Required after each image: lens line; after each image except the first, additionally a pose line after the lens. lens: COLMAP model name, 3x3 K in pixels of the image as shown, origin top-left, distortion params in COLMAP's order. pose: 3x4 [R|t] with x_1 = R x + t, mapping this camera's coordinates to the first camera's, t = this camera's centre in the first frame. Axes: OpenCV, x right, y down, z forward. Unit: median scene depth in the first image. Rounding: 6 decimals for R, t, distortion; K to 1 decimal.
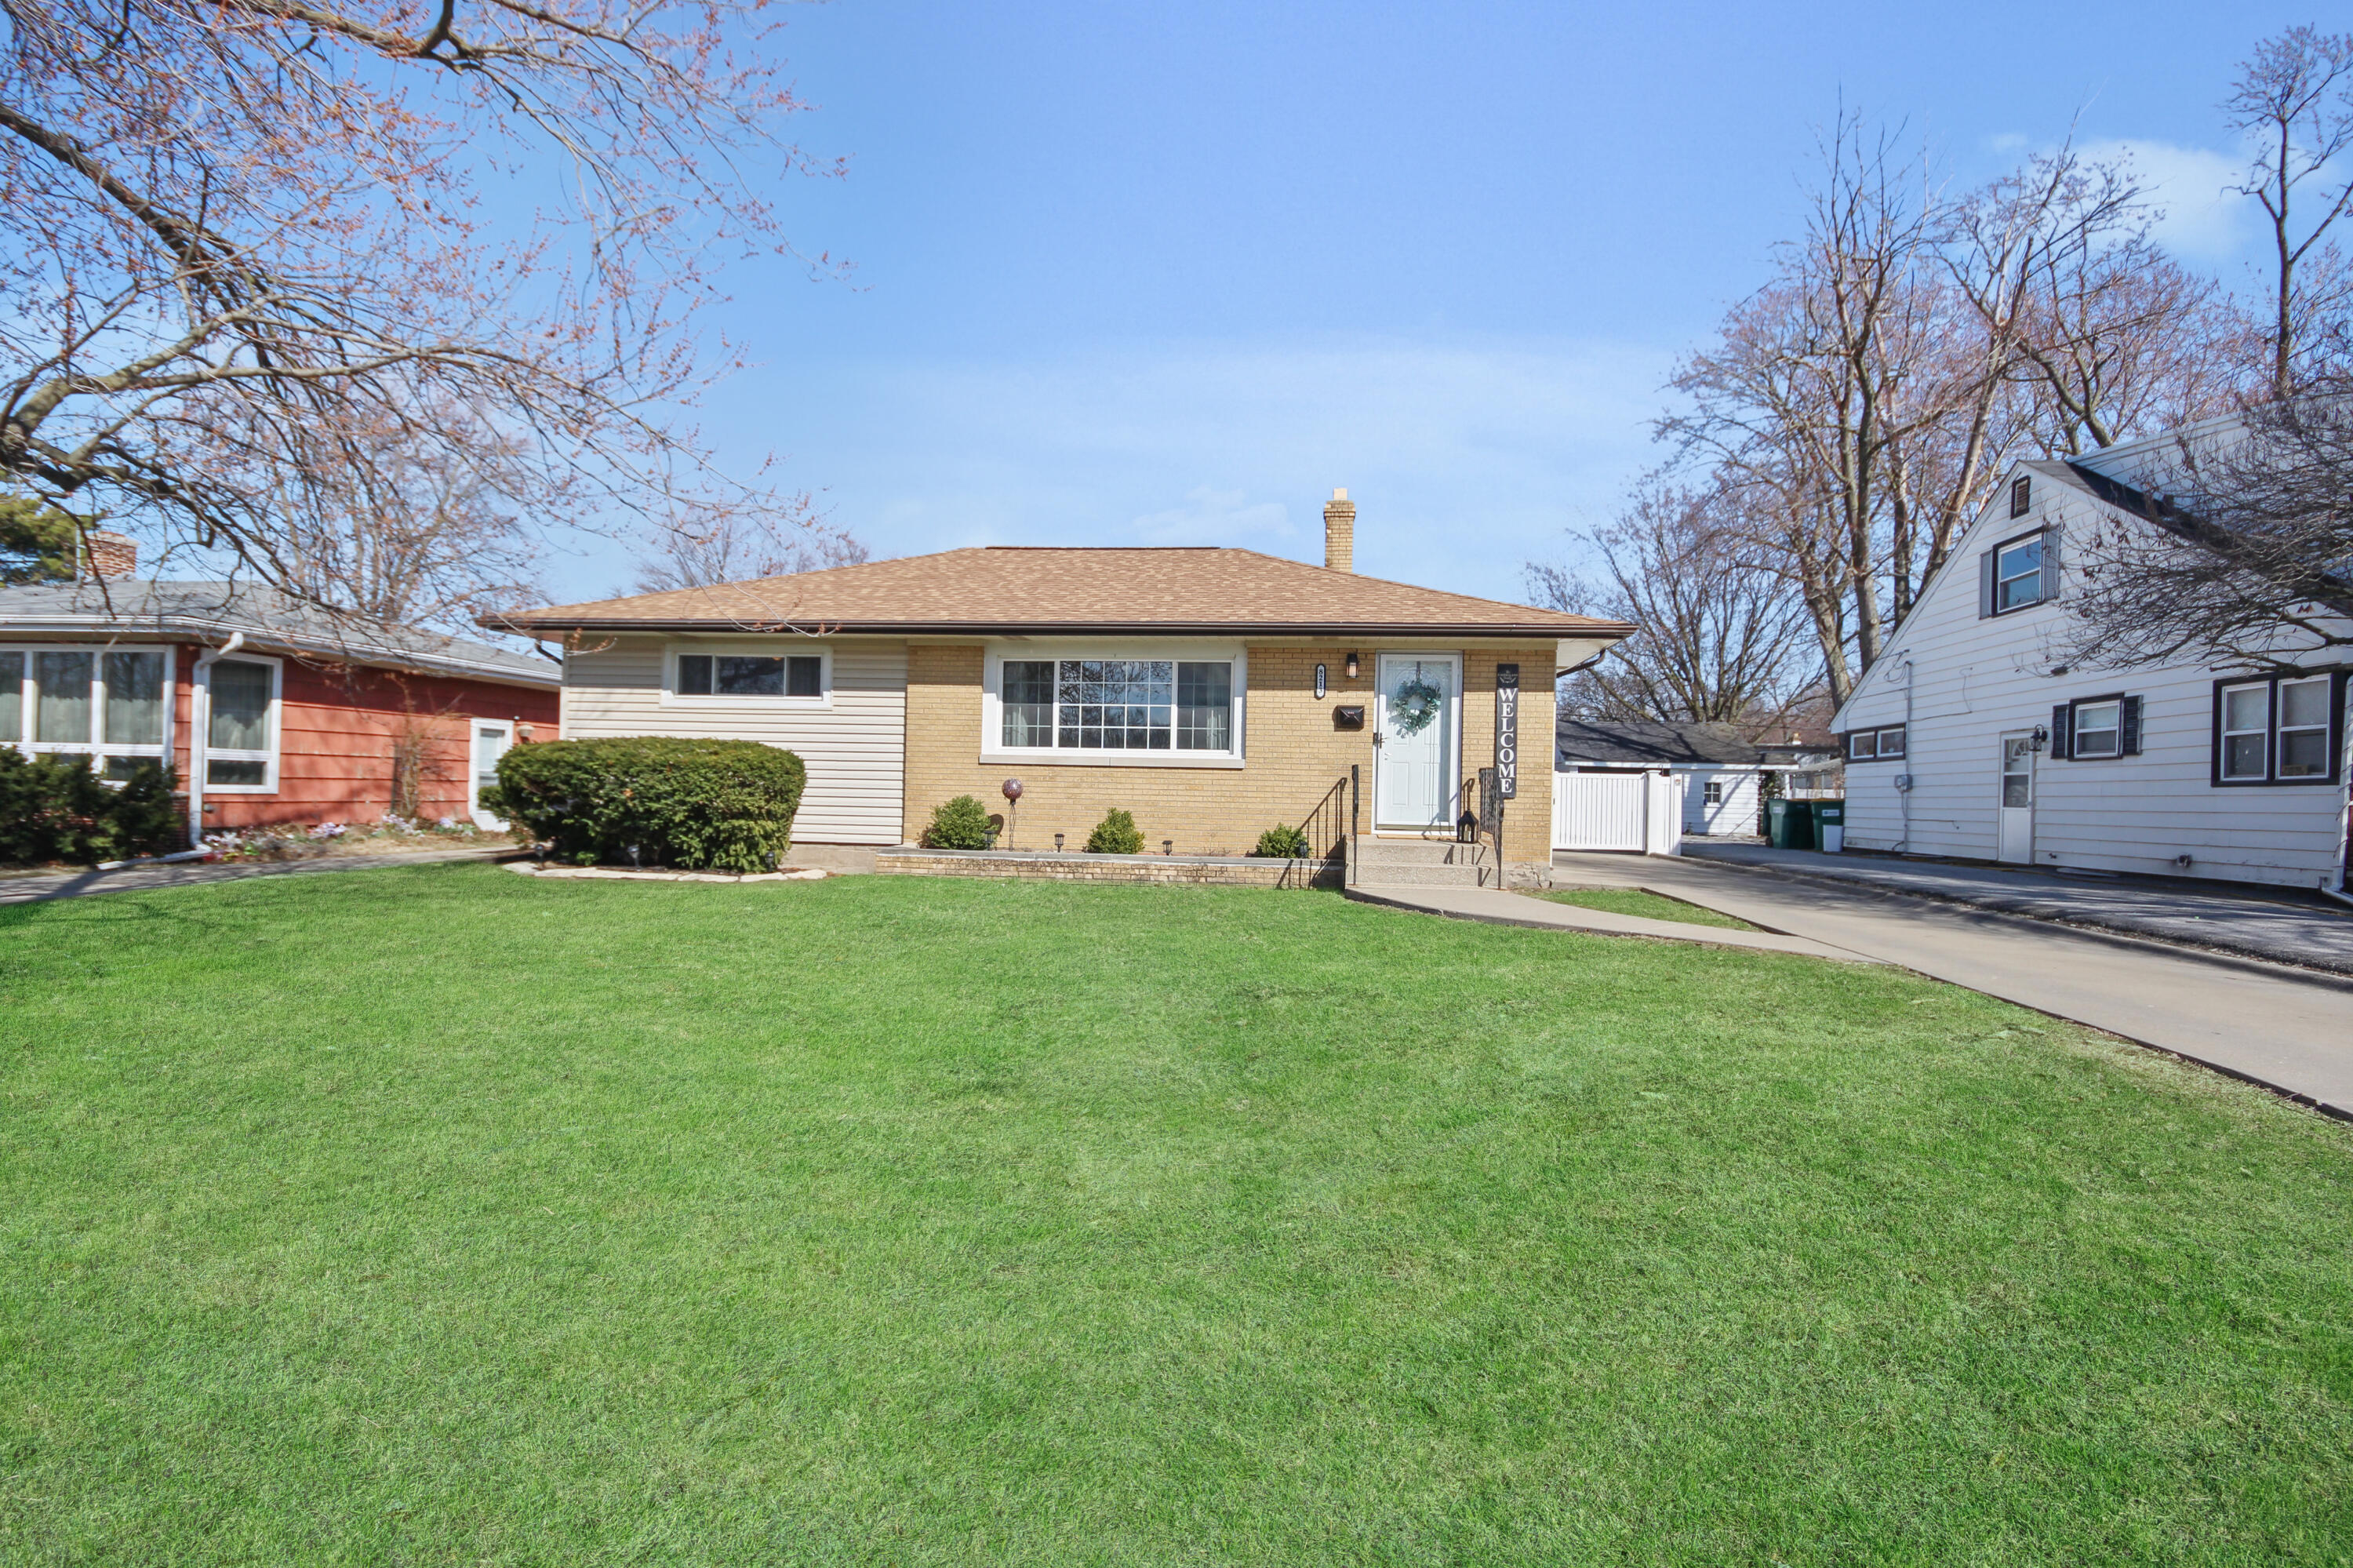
lens RADIAL K [[1105.1, 0, 1177.2], [0, 1105.1, 789.0], [0, 0, 1]] dist [0.004184, 0.000238]
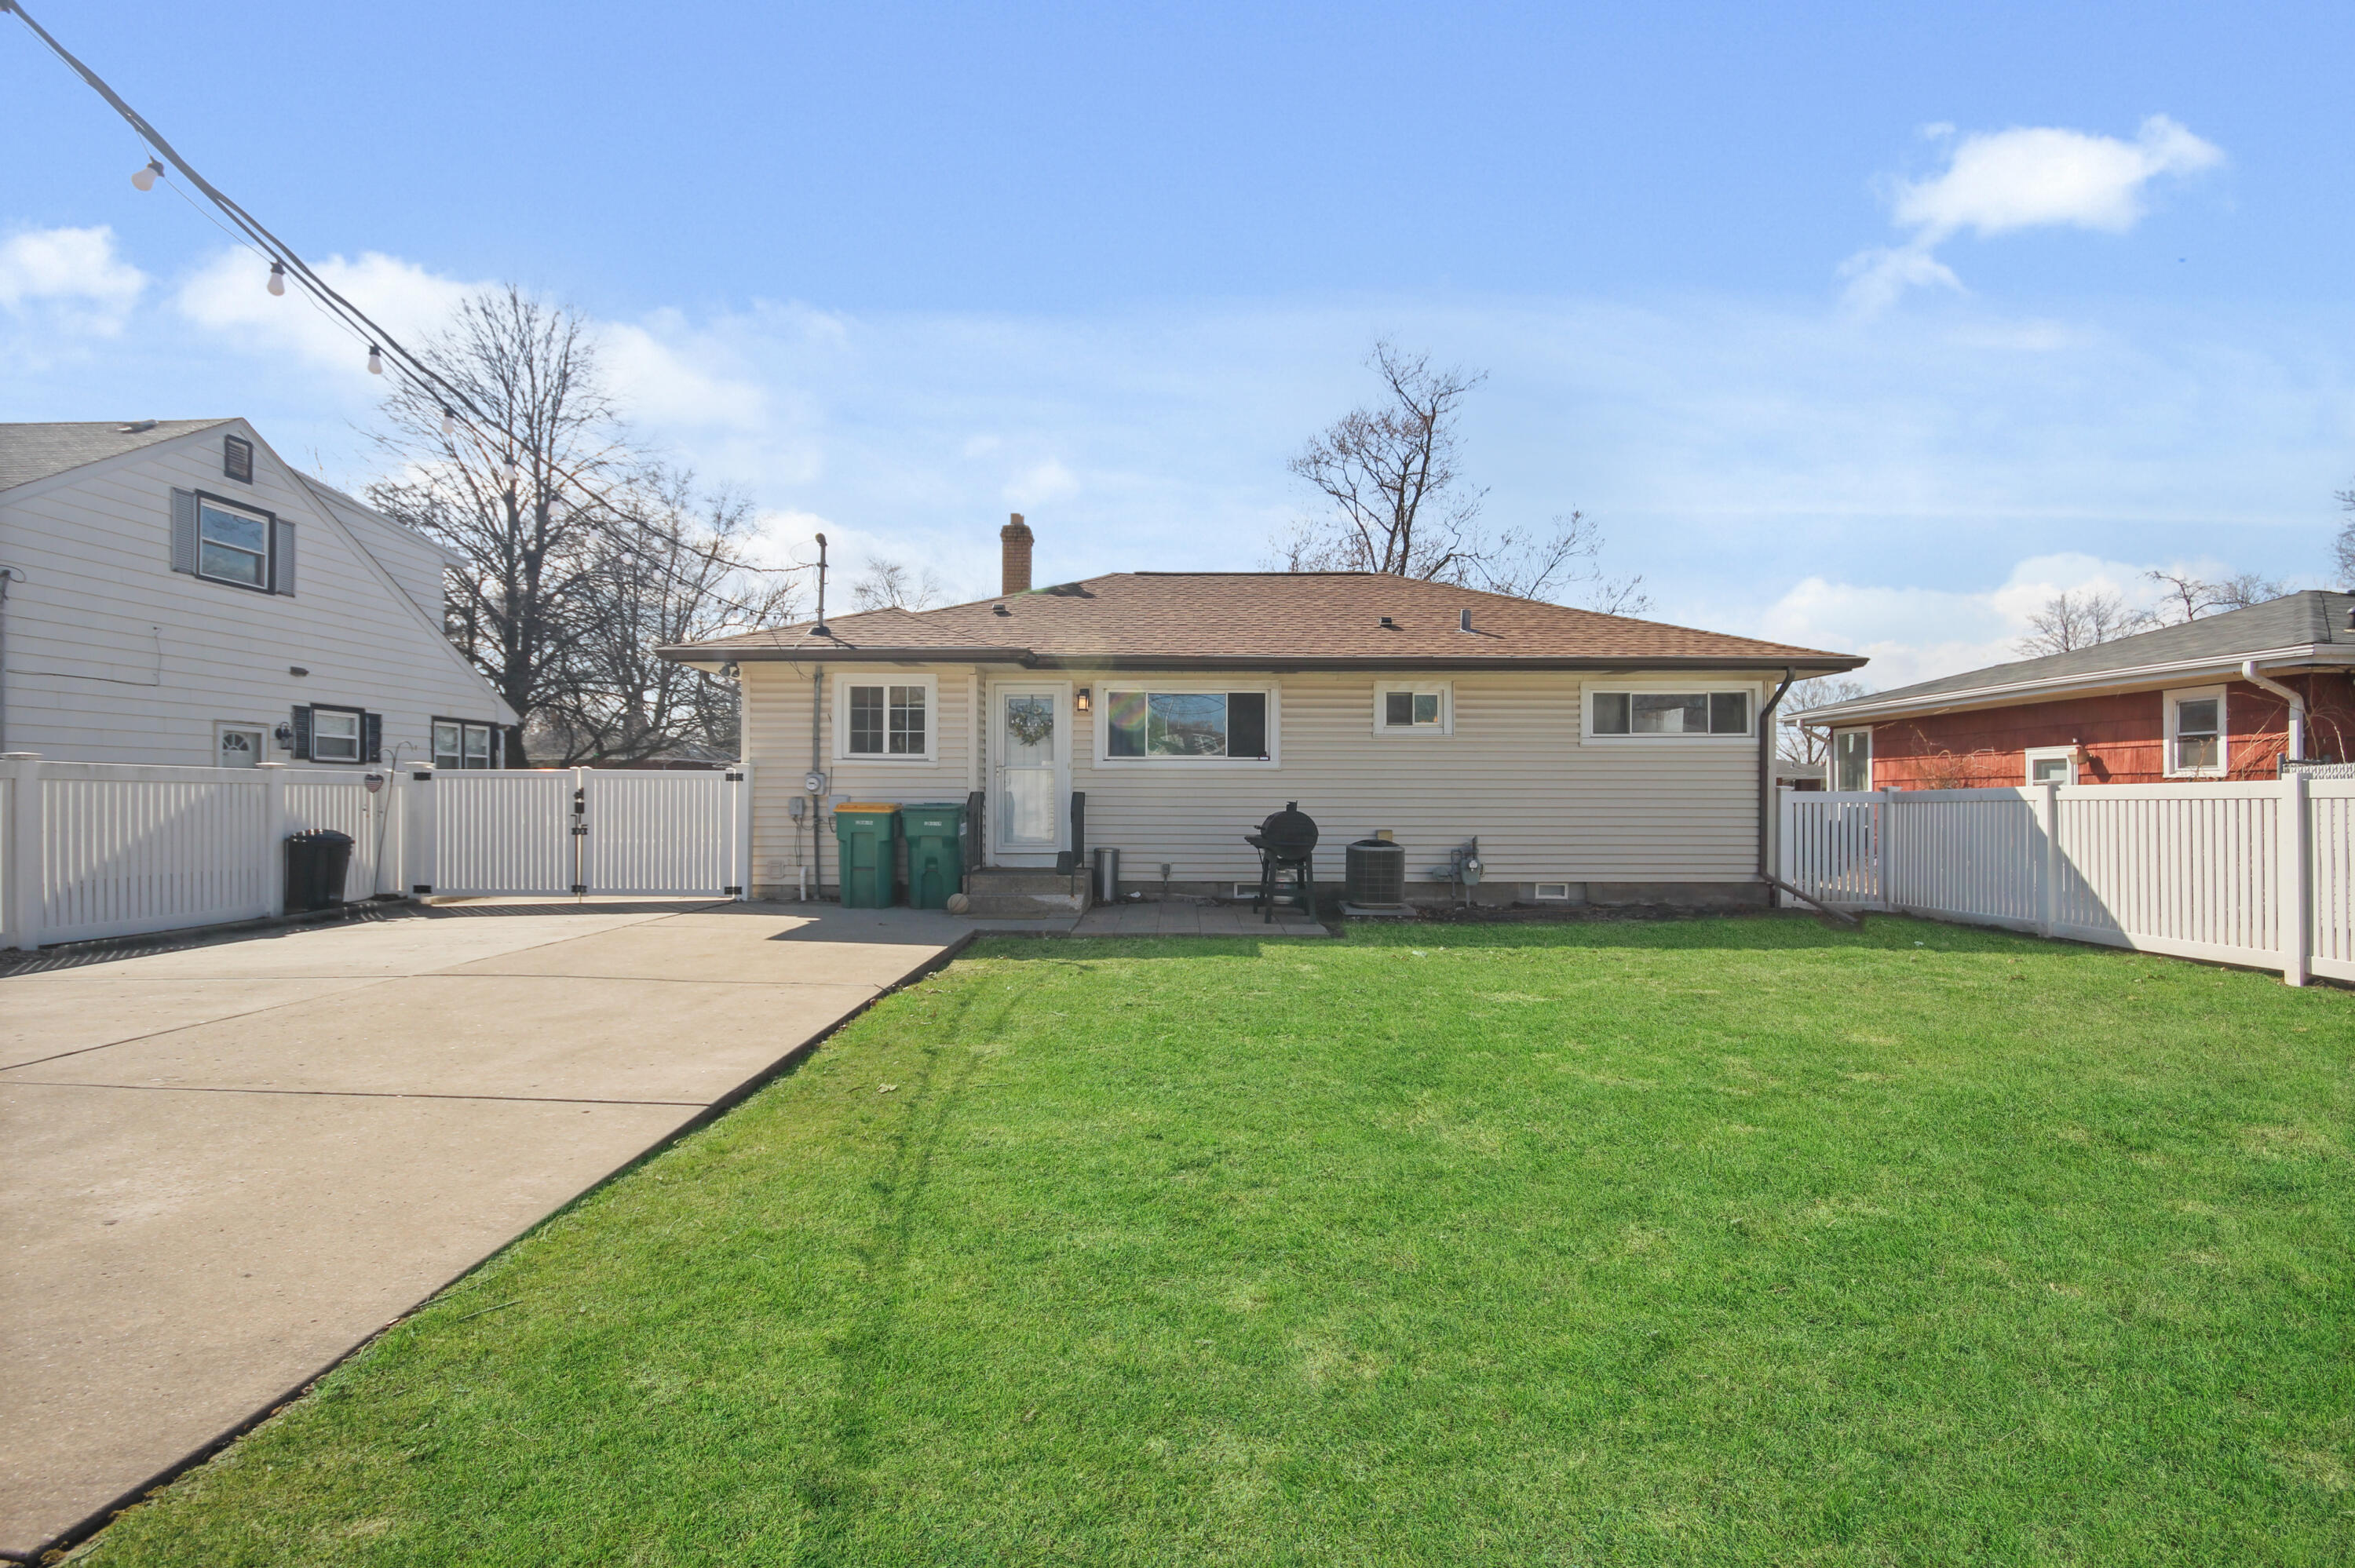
lens RADIAL K [[1105.8, 0, 1176.5], [0, 1105.8, 791.2], [0, 0, 1]] dist [0.004184, 0.000238]
pose [[-0.992568, -0.028117, -0.118398, 0.115939], [-0.026591, 0.999542, -0.014445, -0.004096], [0.118750, -0.011189, -0.992861, 2.095071]]
